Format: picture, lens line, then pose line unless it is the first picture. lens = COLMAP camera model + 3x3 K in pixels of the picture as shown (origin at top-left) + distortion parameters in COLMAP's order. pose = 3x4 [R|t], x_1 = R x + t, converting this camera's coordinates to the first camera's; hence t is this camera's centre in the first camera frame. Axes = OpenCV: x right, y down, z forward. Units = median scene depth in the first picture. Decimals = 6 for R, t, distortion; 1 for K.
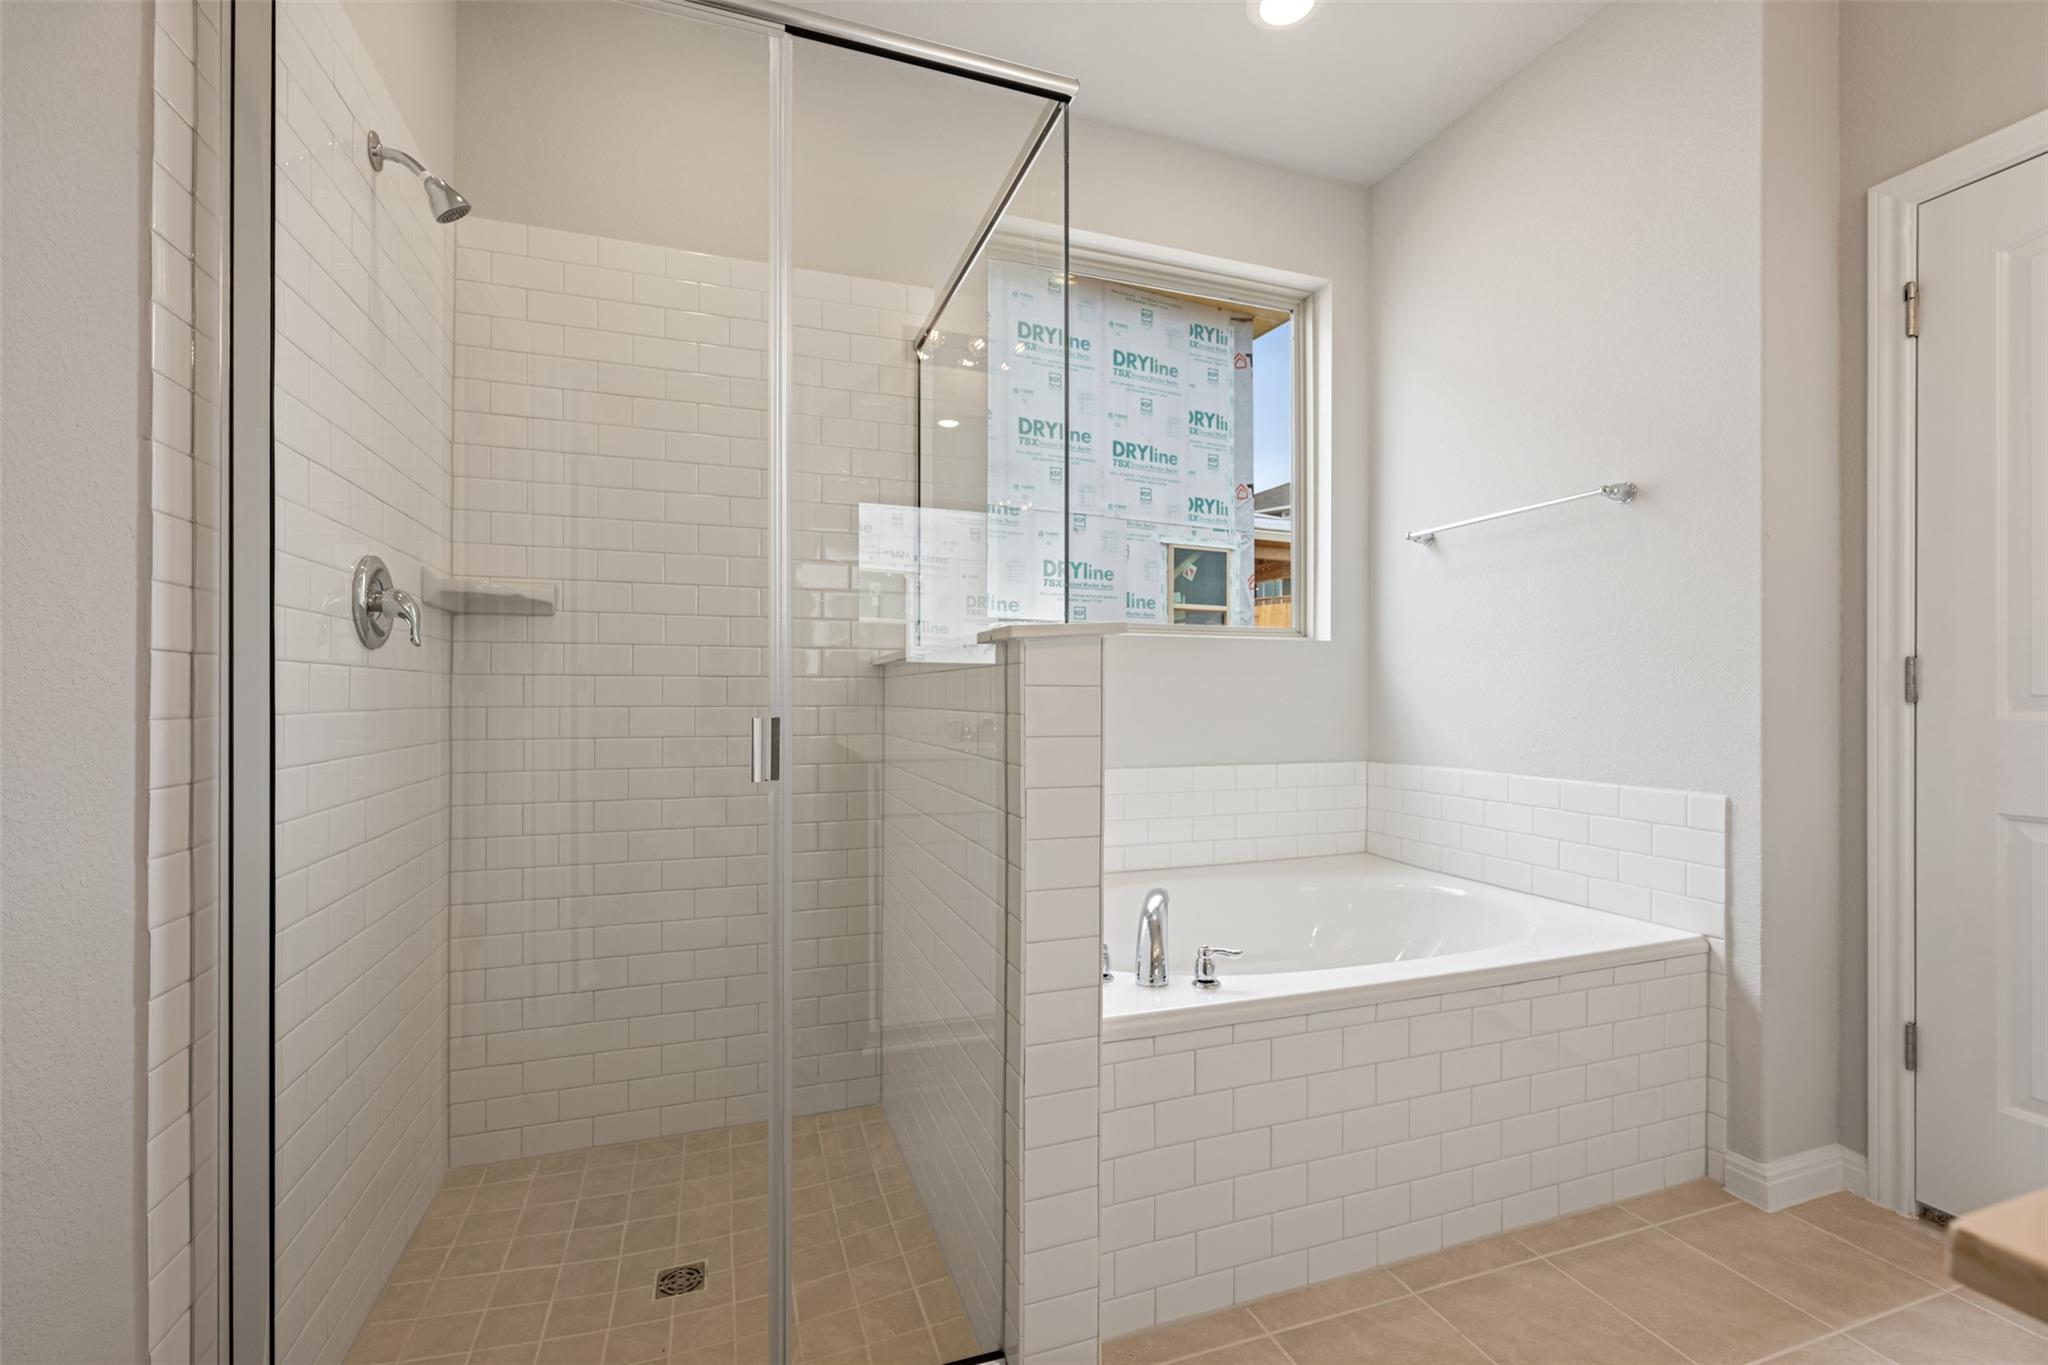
lens RADIAL K [[875.1, 0, 1020.9], [0, 875.1, 686.5], [0, 0, 1]] dist [-0.001448, 0.000840]
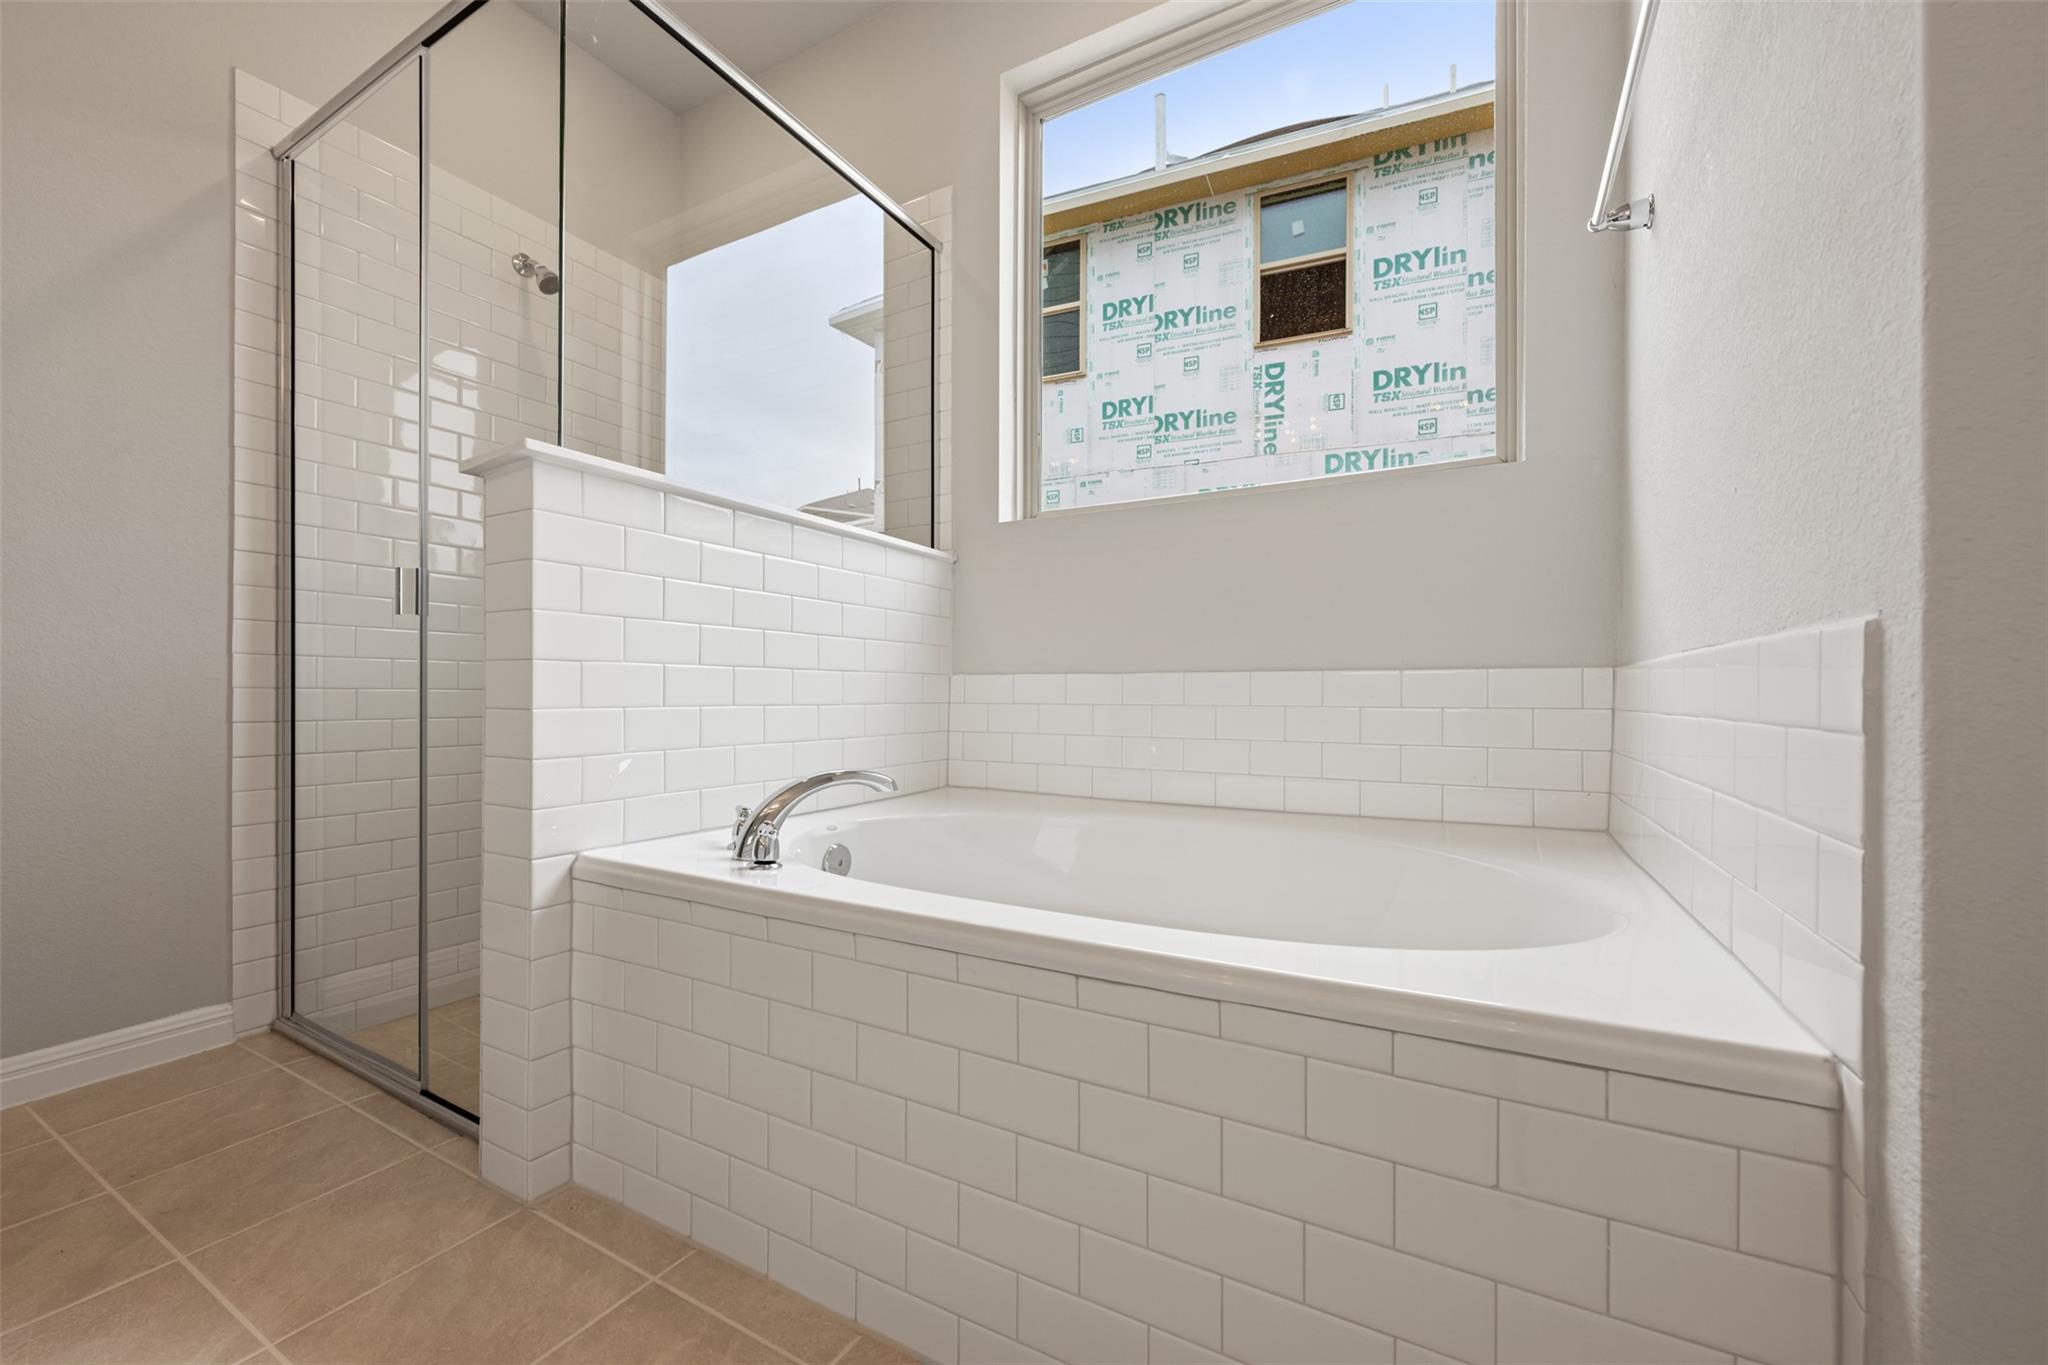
lens RADIAL K [[807.4, 0, 1023.4], [0, 807.4, 689.0], [0, 0, 1]] dist [-0.000487, -0.000801]
pose [[0.657027, -0.005755, -0.753845, 0.847795], [0.005513, 0.999981, -0.002829, 0.154630], [0.753847, -0.002297, 0.657046, 0.603868]]
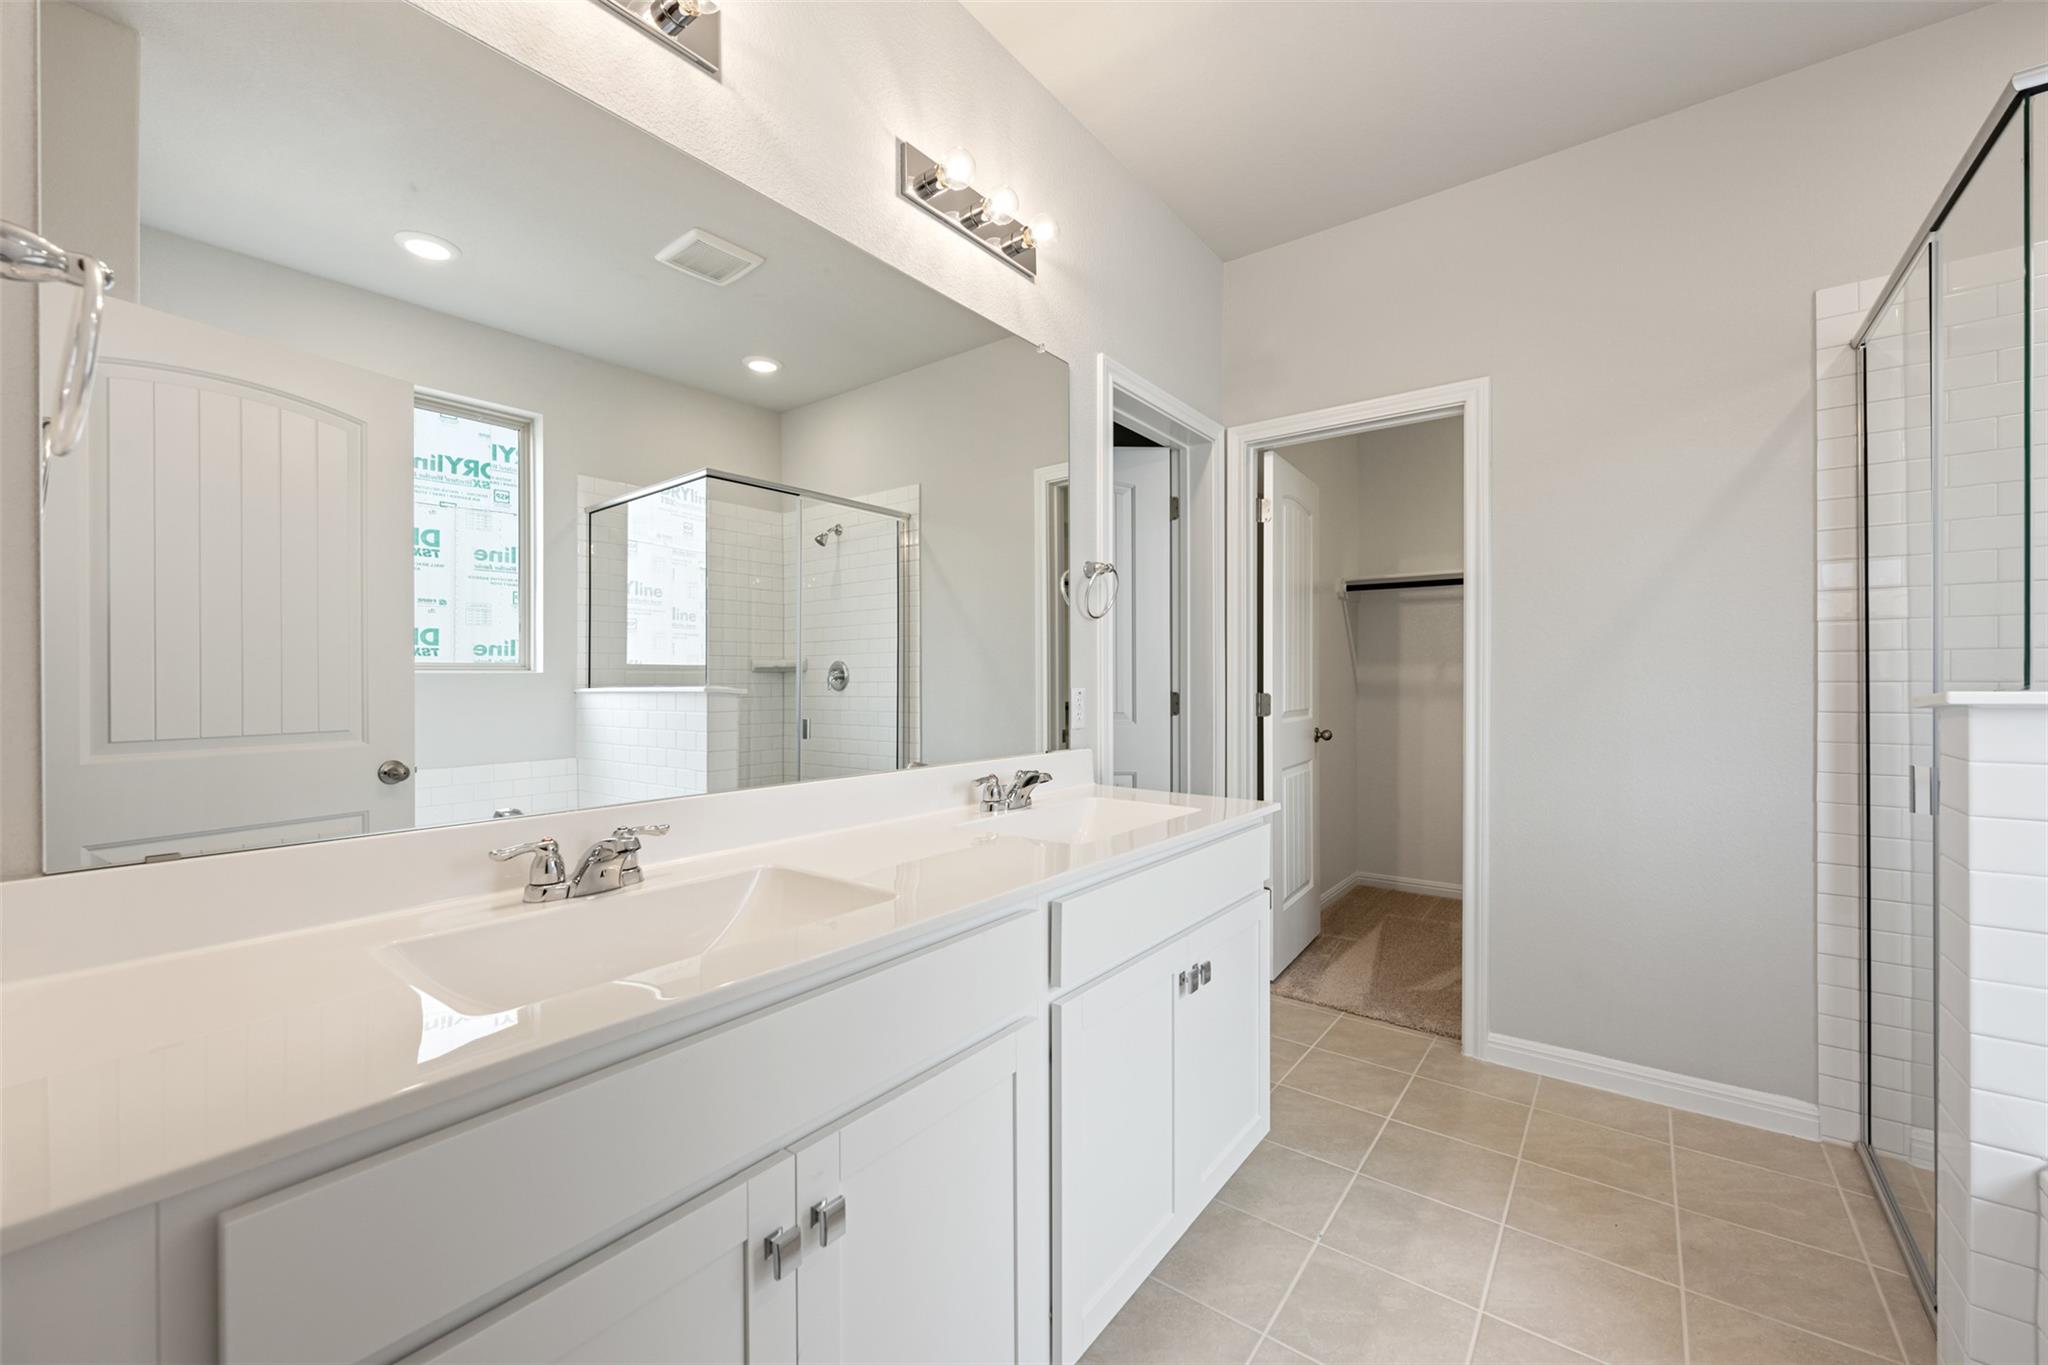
lens RADIAL K [[807.4, 0, 1024.1], [0, 807.4, 676.3], [0, 0, 1]] dist [-0.000487, -0.000801]
pose [[-0.835609, -0.007749, -0.549270, 1.026741], [-0.001684, 0.999932, -0.011545, -0.060412], [0.549323, -0.008722, -0.835565, 0.861156]]
